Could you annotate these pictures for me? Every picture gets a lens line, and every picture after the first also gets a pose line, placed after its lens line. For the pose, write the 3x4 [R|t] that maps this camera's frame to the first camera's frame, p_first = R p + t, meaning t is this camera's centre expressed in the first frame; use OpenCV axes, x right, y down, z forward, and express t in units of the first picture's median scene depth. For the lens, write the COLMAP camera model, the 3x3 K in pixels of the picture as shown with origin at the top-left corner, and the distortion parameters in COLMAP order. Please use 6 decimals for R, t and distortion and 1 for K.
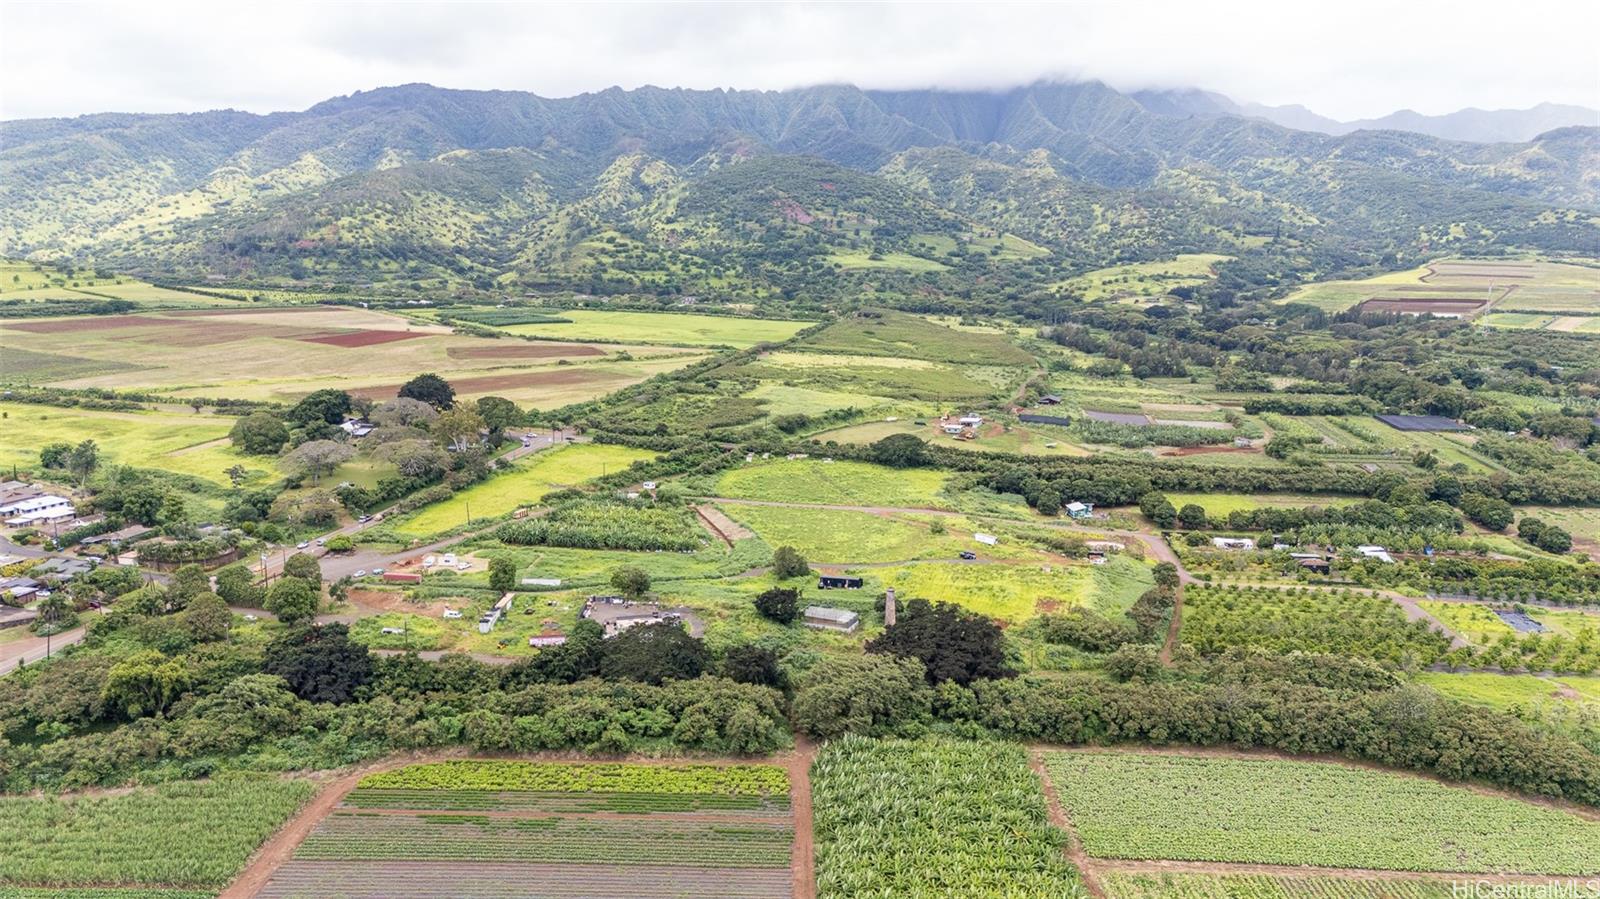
lens RADIAL K [[1175.4, 0, 801.8], [0, 1175.4, 453.9], [0, 0, 1]] dist [0.078605, -0.075754]
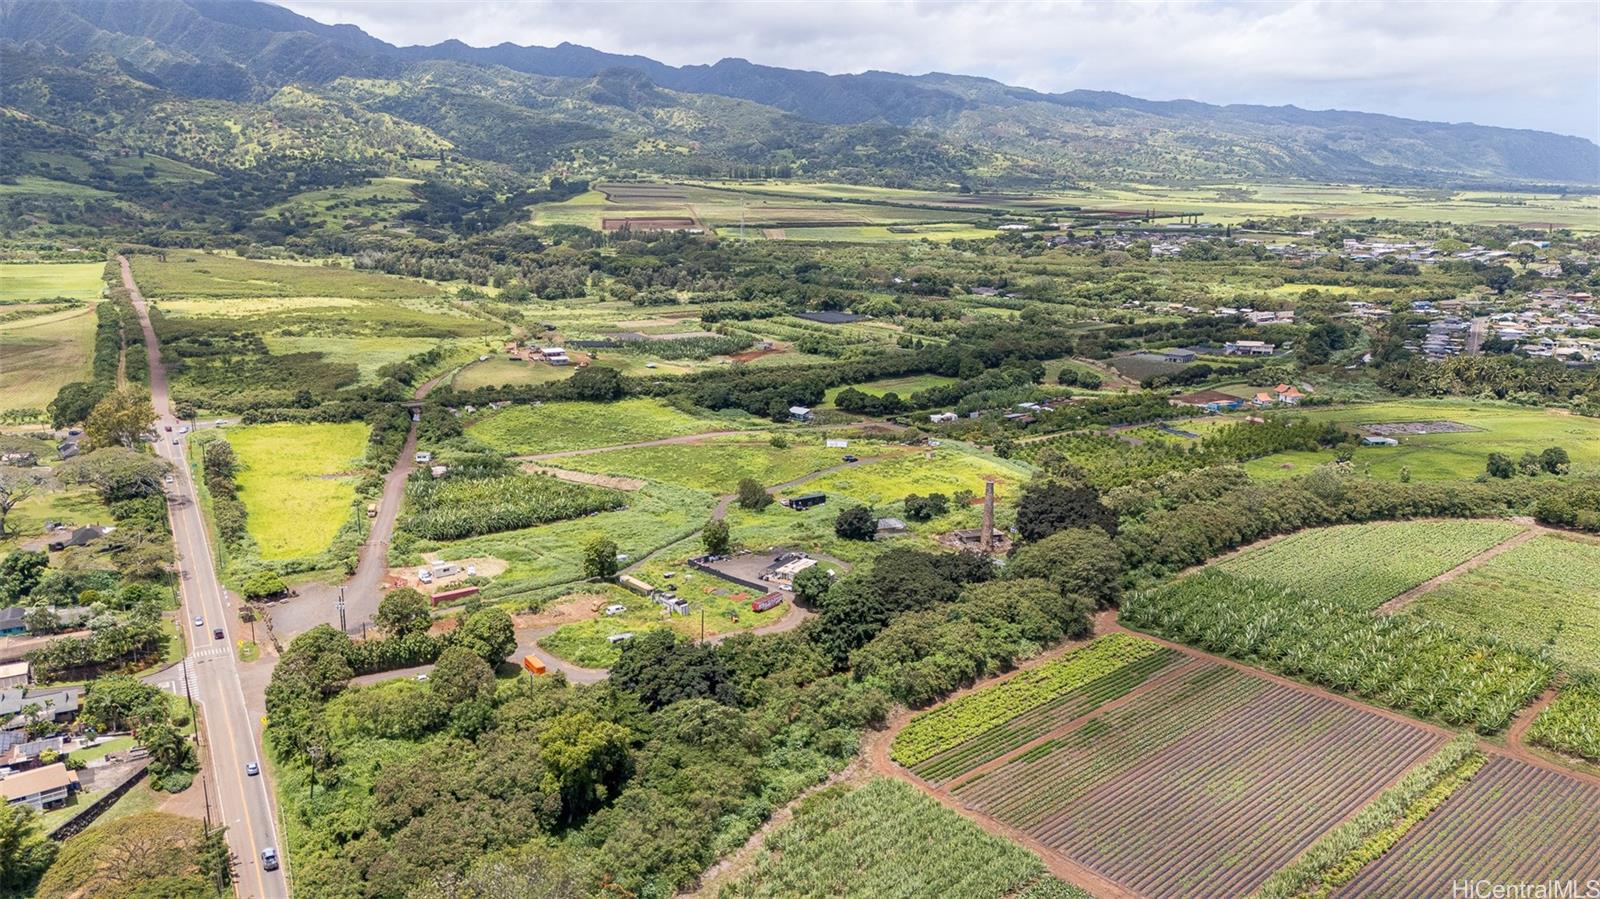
lens RADIAL K [[1175.4, 0, 801.8], [0, 1175.4, 453.9], [0, 0, 1]] dist [0.078605, -0.075754]
pose [[0.725724, -0.166055, 0.667646, -0.103955], [0.124482, 0.986111, 0.109952, -0.007230], [-0.676631, 0.003315, 0.736315, 0.039427]]
